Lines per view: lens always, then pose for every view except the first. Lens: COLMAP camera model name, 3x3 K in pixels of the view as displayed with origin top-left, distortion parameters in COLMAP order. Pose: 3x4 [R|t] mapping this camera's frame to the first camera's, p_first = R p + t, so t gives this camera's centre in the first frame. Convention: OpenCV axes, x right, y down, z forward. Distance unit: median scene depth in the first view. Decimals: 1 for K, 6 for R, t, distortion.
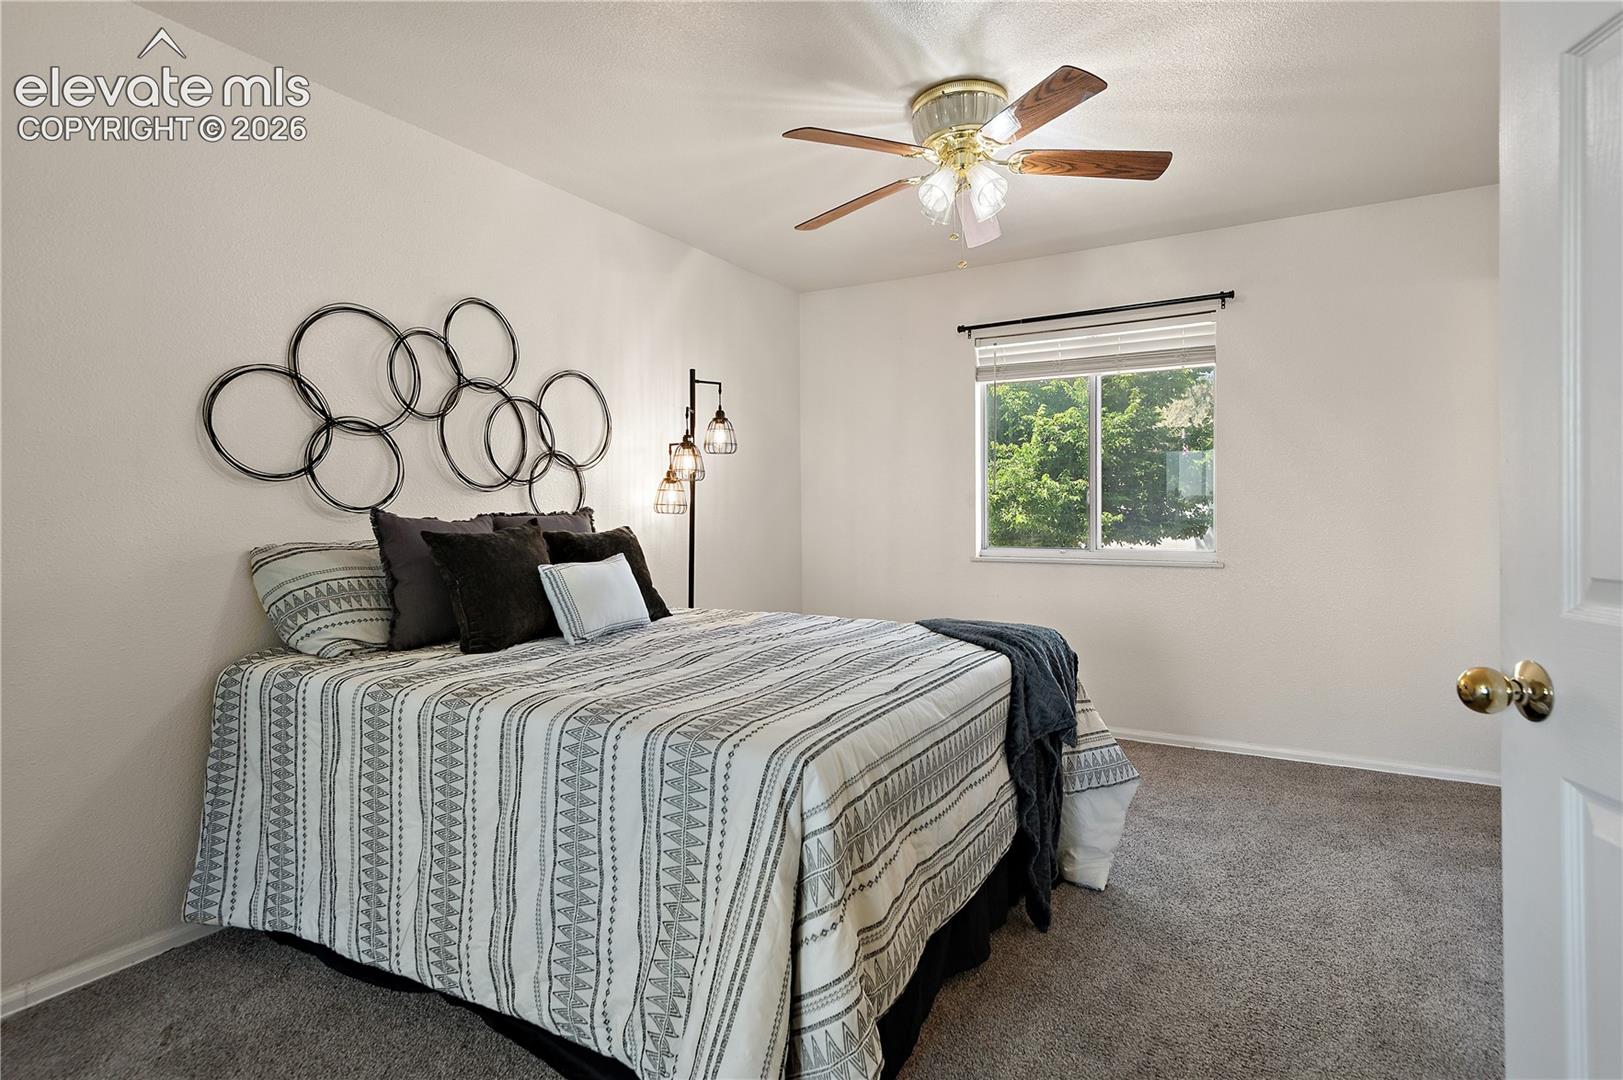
lens RADIAL K [[846.4, 0, 812.0], [0, 846.4, 524.9], [0, 0, 1]] dist [0.005566, -0.001776]
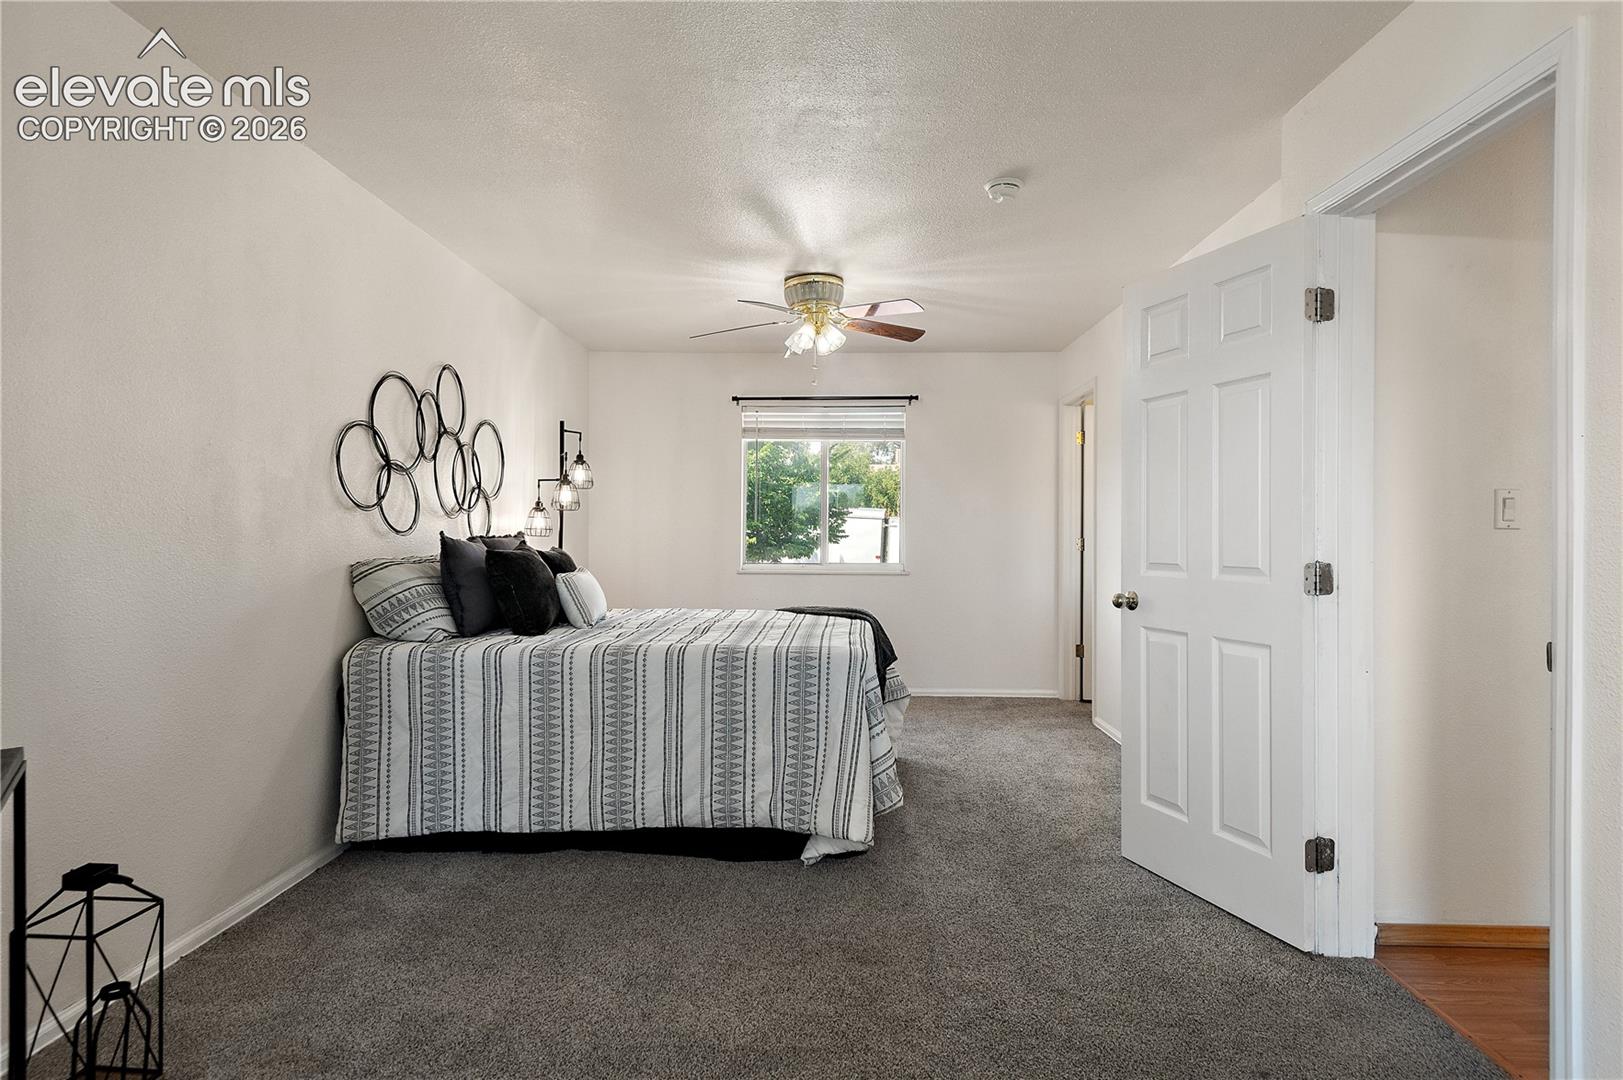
lens RADIAL K [[884.4, 0, 809.0], [0, 884.4, 542.5], [0, 0, 1]] dist [0.002395, 0.000769]
pose [[0.882756, 0.005502, 0.469800, -0.663723], [-0.003941, 0.999983, -0.004307, 0.000341], [-0.469816, 0.001950, 0.882762, -0.505989]]
